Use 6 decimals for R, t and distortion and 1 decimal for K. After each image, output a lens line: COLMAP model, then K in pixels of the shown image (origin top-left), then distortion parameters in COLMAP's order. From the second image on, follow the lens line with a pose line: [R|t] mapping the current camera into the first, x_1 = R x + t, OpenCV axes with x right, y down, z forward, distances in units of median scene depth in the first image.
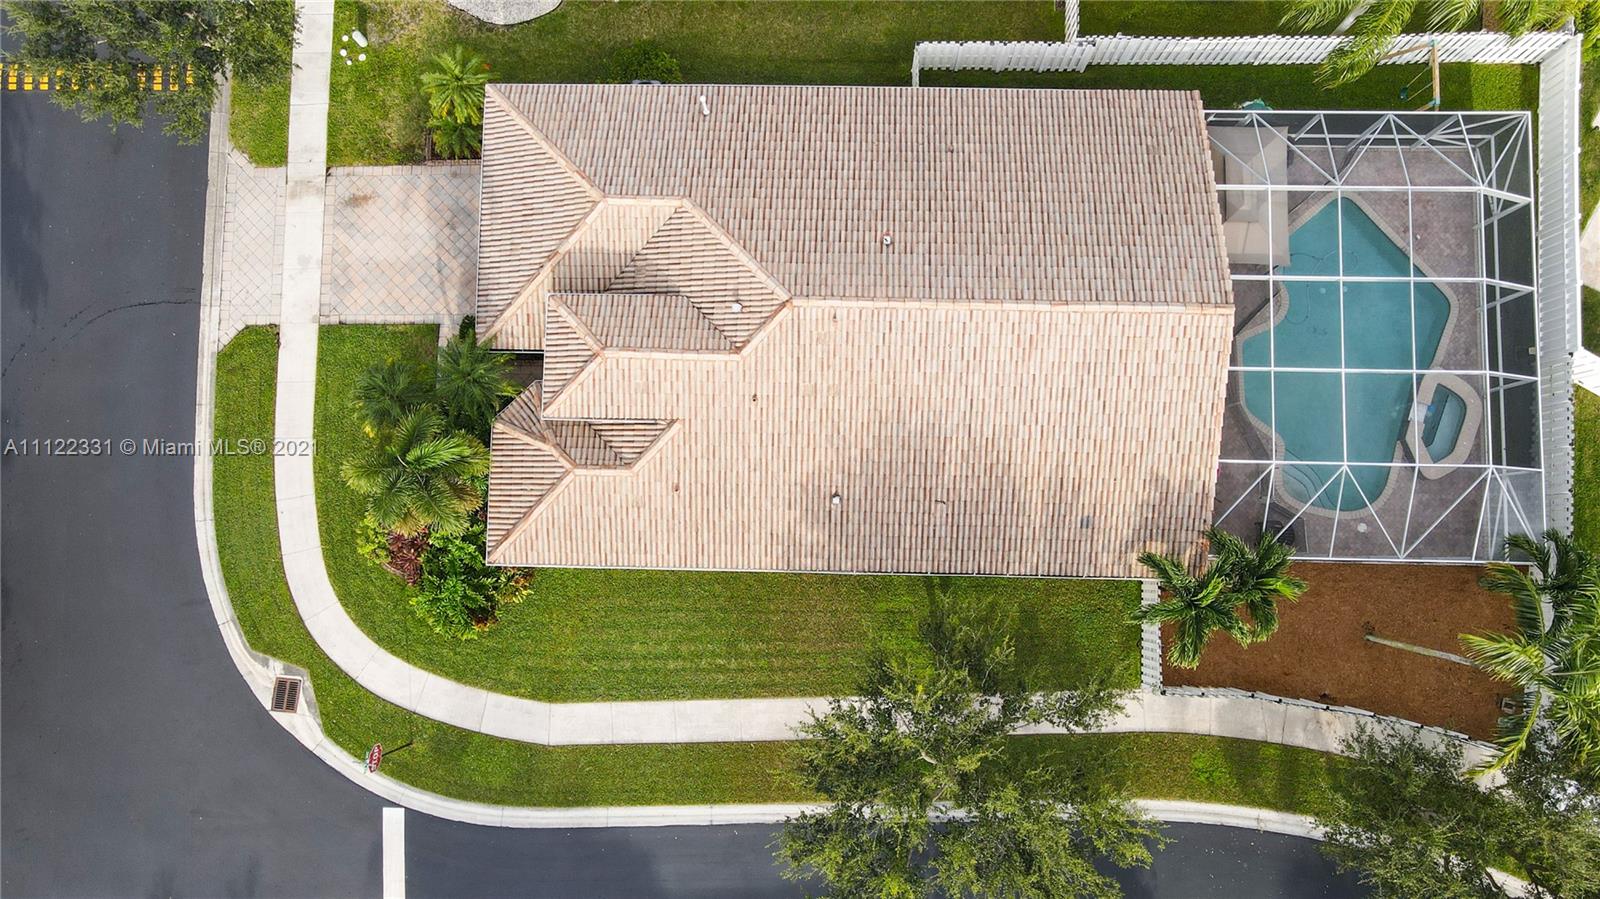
lens RADIAL K [[1172.6, 0, 810.9], [0, 1172.6, 451.0], [0, 0, 1]] dist [-0.008283, 0.039804]
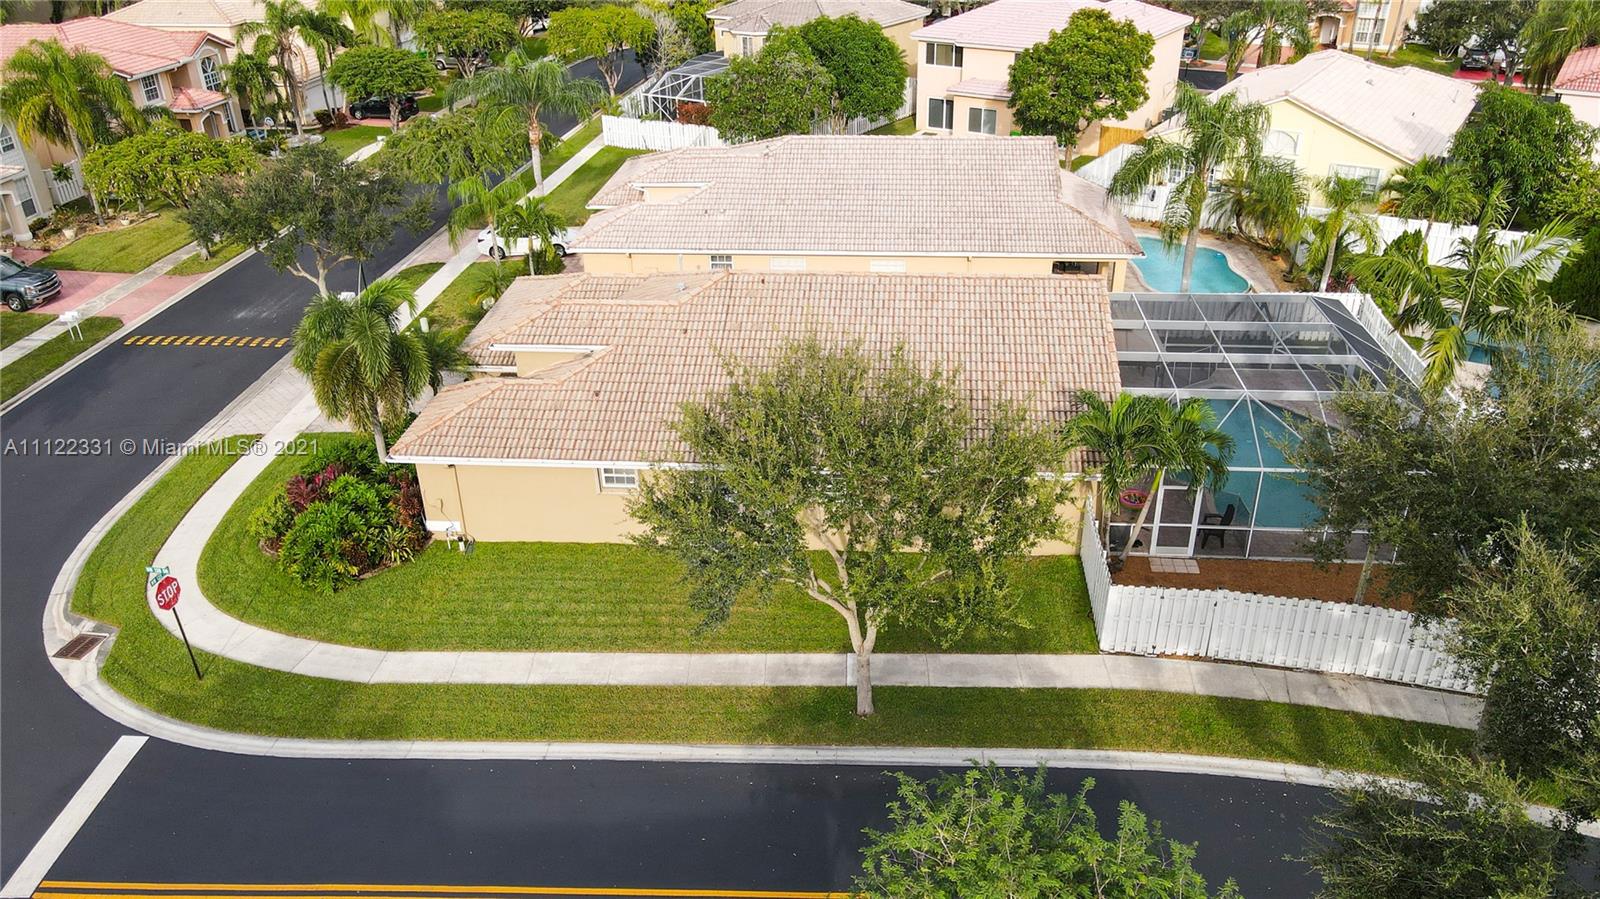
lens RADIAL K [[1172.6, 0, 810.9], [0, 1172.6, 451.0], [0, 0, 1]] dist [-0.008283, 0.039804]
pose [[0.998007, 0.039780, -0.048982, 0.111182], [-0.062853, 0.558065, -0.827413, 0.798650], [-0.005579, 0.828843, 0.559454, 0.413066]]
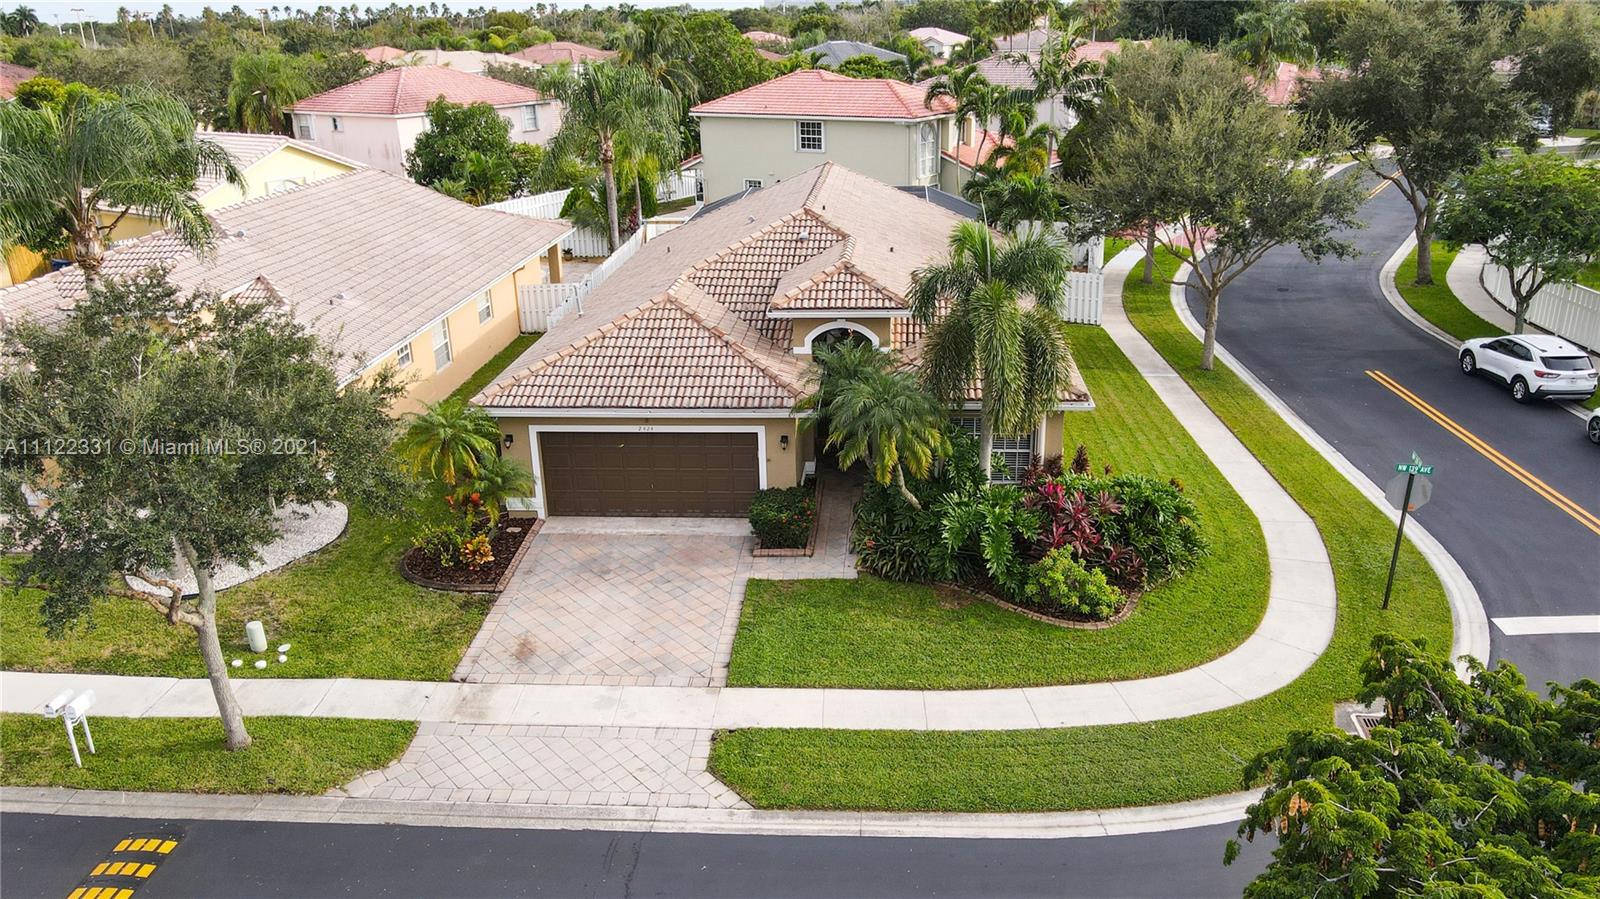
lens RADIAL K [[1172.6, 0, 810.9], [0, 1172.6, 451.0], [0, 0, 1]] dist [-0.008283, 0.039804]
pose [[0.054125, -0.322531, 0.945010, -0.951484], [0.994797, 0.099219, -0.023113, -0.066302], [-0.086308, 0.941344, 0.326223, 0.722798]]
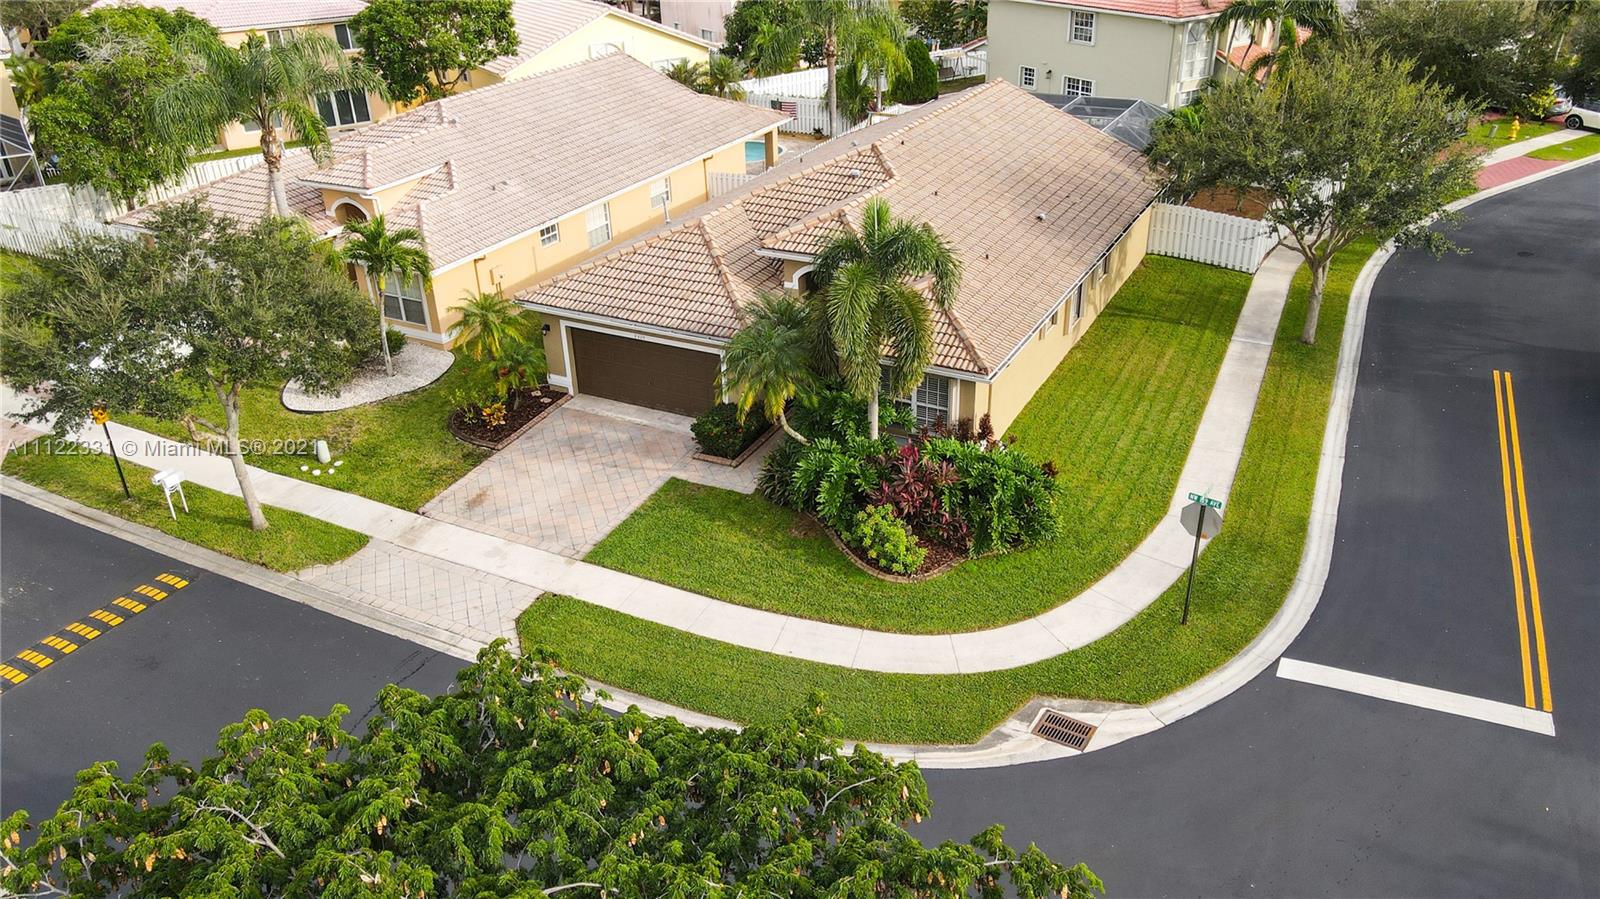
lens RADIAL K [[1172.6, 0, 810.9], [0, 1172.6, 451.0], [0, 0, 1]] dist [-0.008283, 0.039804]
pose [[0.444427, -0.404157, 0.799464, -0.940896], [0.891948, 0.282472, -0.353040, 0.266669], [-0.083143, 0.869981, 0.486025, 0.592028]]
